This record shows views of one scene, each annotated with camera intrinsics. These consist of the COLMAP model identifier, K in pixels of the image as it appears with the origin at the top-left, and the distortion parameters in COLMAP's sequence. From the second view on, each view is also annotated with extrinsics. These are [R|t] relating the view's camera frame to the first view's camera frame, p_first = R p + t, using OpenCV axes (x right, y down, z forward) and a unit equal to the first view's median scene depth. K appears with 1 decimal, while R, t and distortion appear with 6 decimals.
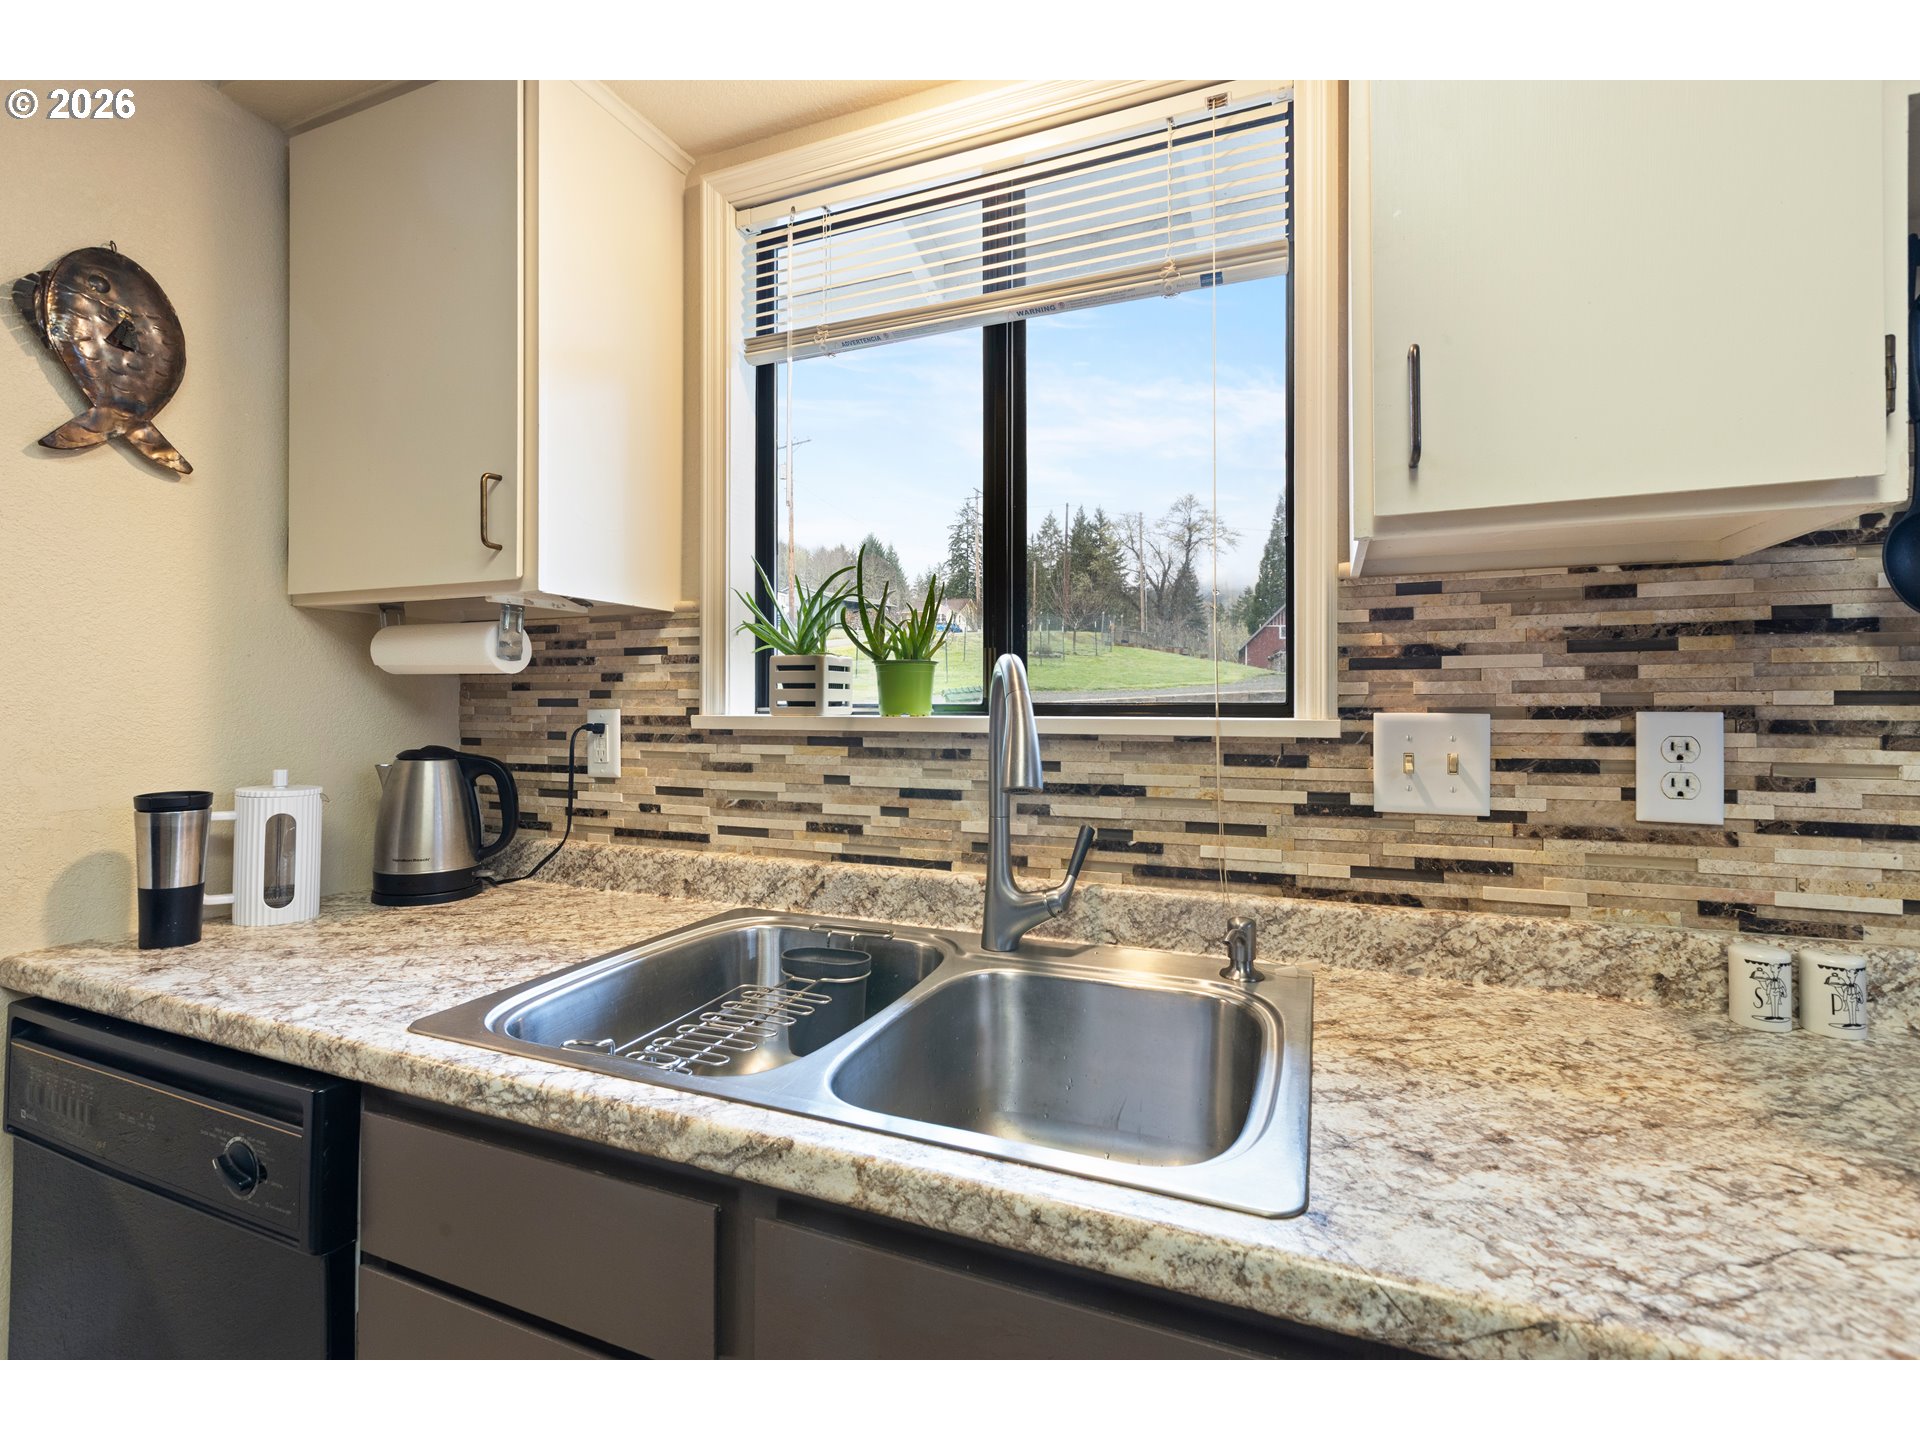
lens RADIAL K [[869.9, 0, 952.5], [0, 869.9, 707.1], [0, 0, 1]] dist [0.002784, 0.000575]
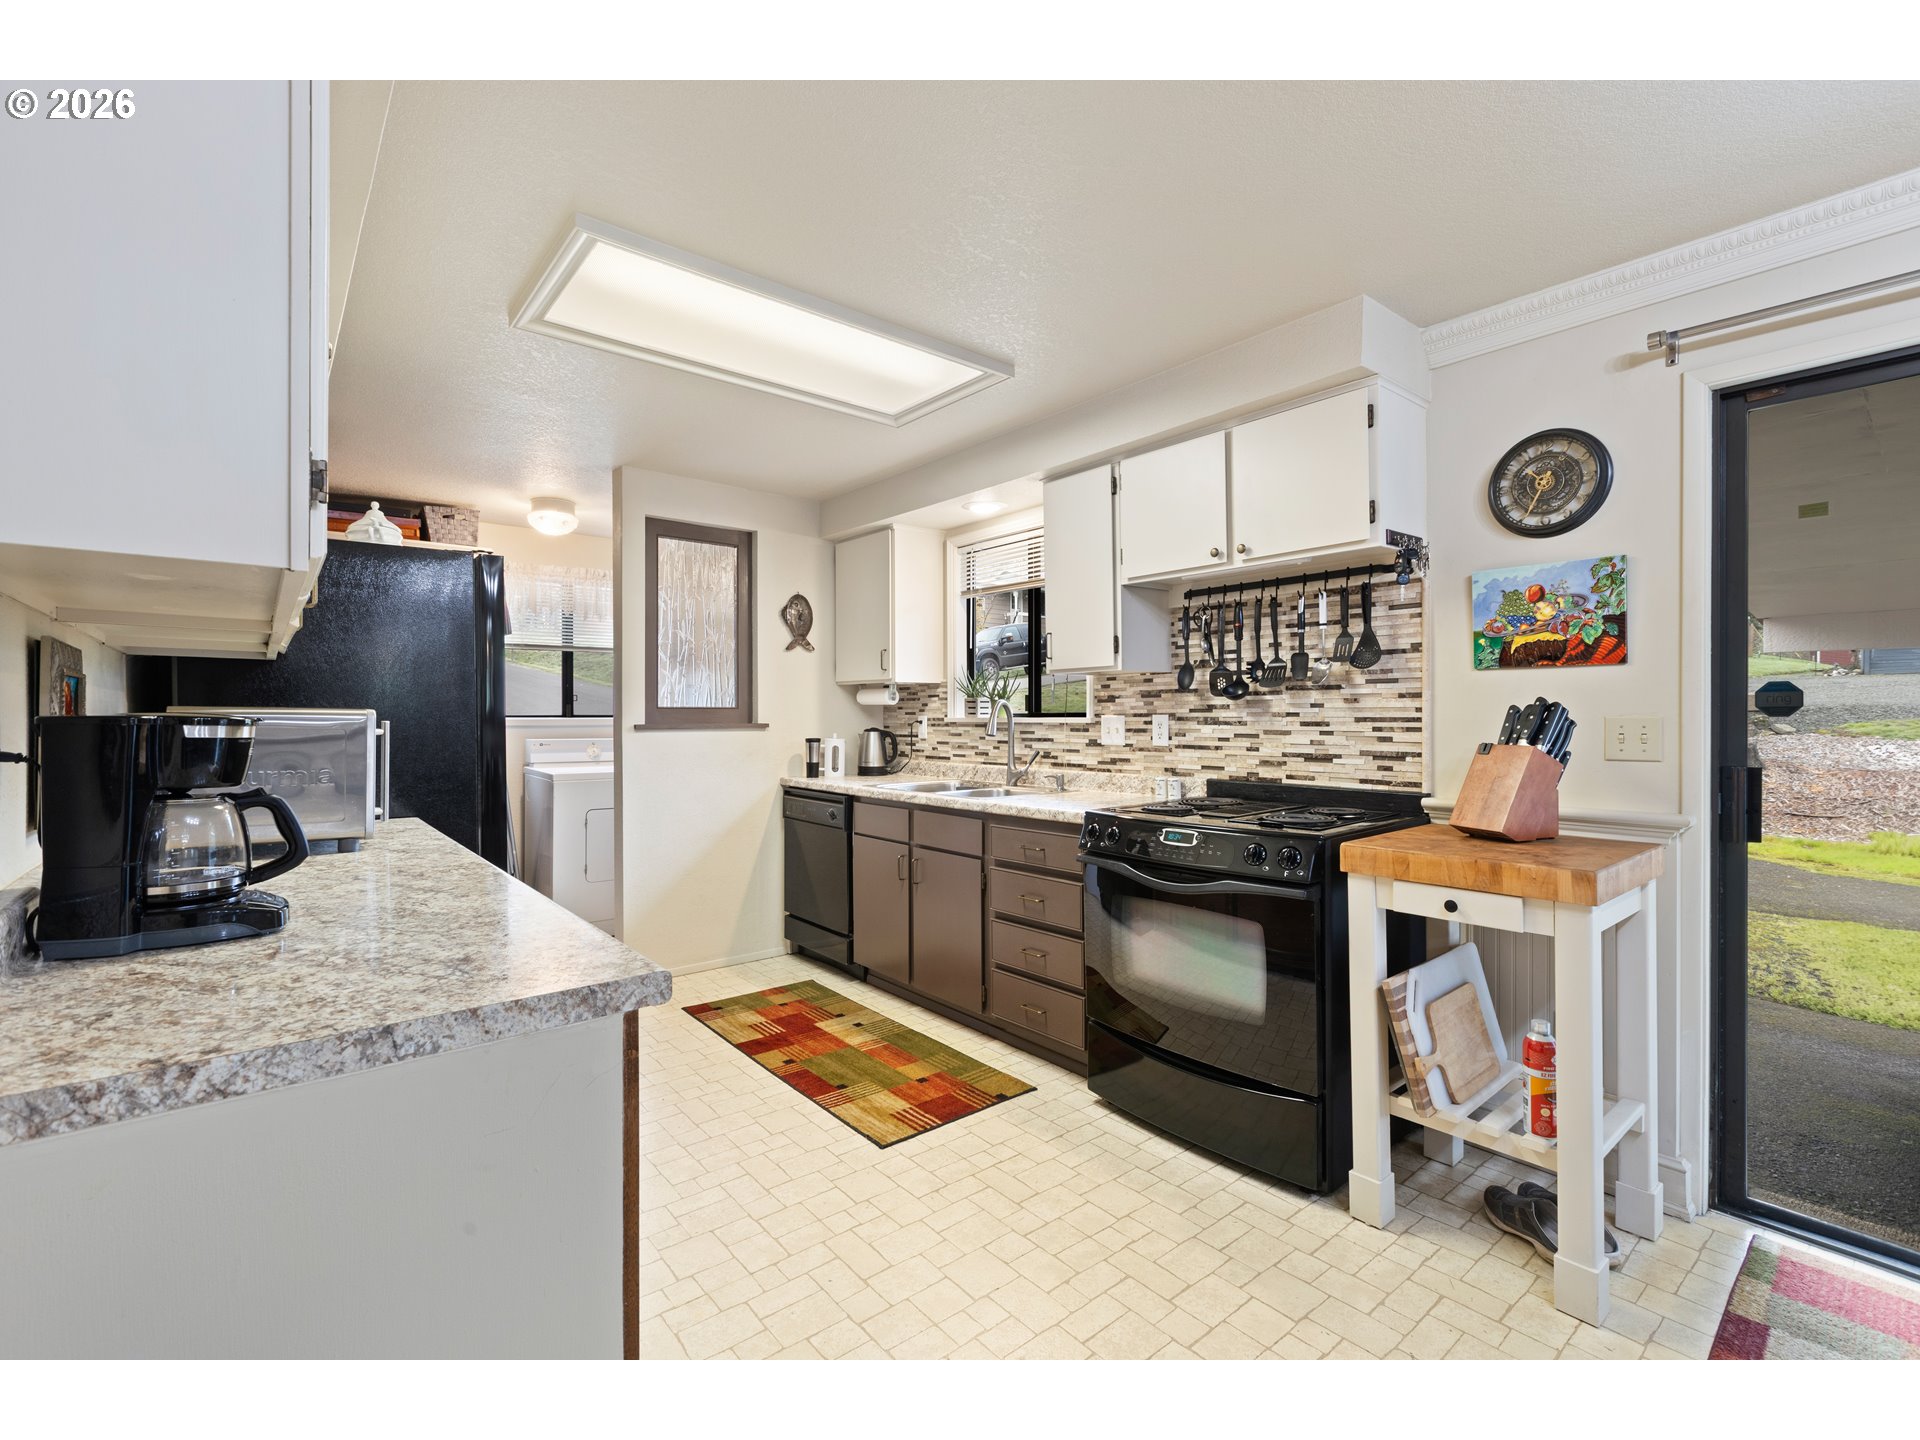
lens RADIAL K [[869.9, 0, 964.3], [0, 869.9, 716.4], [0, 0, 1]] dist [0.002784, 0.000575]
pose [[0.886266, -0.004411, -0.463155, 1.367275], [0.005471, 0.999985, 0.000944, 0.003549], [0.463143, -0.003370, 0.886277, -1.943285]]
